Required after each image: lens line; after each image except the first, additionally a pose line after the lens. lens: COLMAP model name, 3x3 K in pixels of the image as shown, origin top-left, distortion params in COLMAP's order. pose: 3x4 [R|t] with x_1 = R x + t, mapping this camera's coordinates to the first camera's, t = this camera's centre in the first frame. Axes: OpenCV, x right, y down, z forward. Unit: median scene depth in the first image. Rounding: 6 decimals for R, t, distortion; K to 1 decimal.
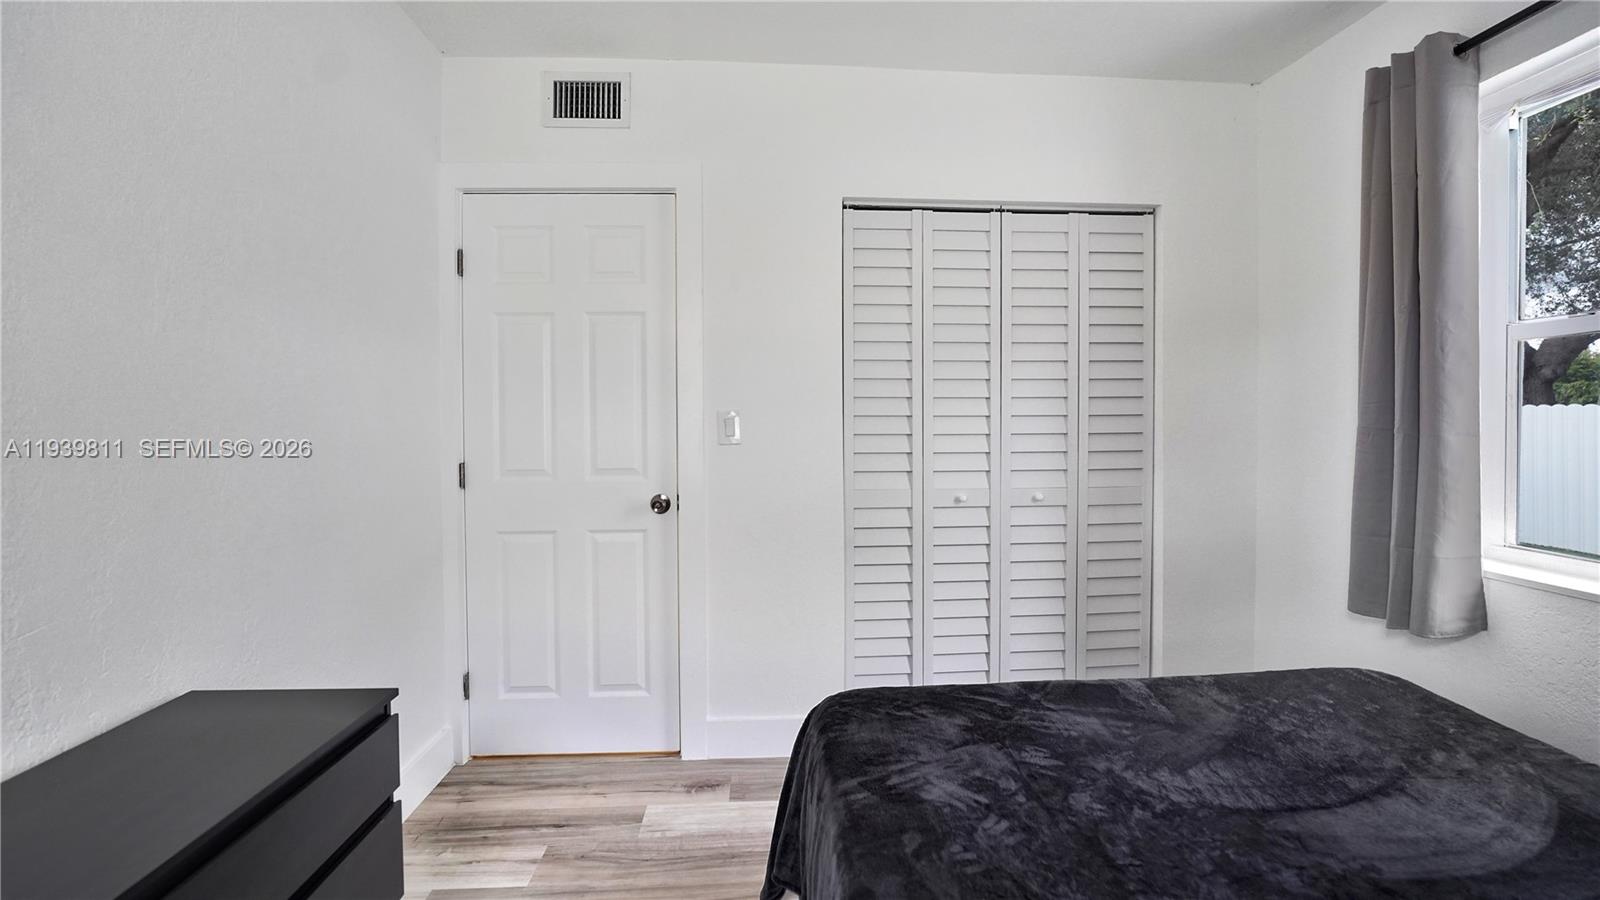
lens RADIAL K [[669.6, 0, 802.6], [0, 669.6, 441.5], [0, 0, 1]] dist [-0.022674, 0.000107]
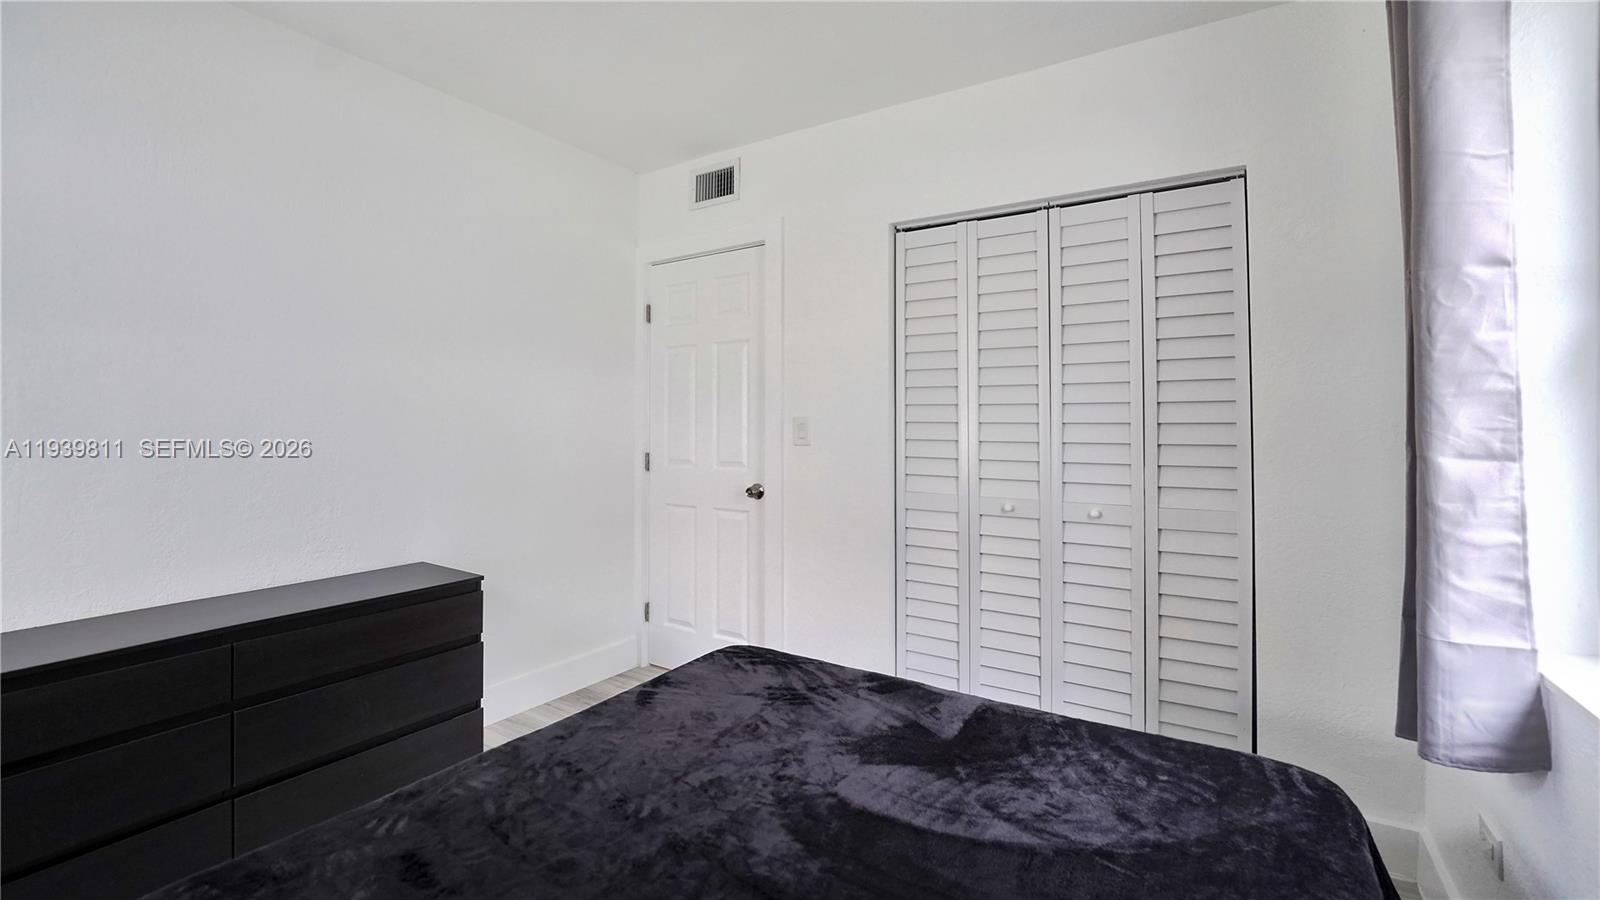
lens RADIAL K [[669.6, 0, 799.7], [0, 669.6, 422.2], [0, 0, 1]] dist [-0.022674, 0.000107]
pose [[0.802208, 0.007736, -0.596994, 0.618803], [-0.030067, 0.999171, -0.027454, -0.004139], [0.596287, 0.039973, 0.801776, 0.041826]]
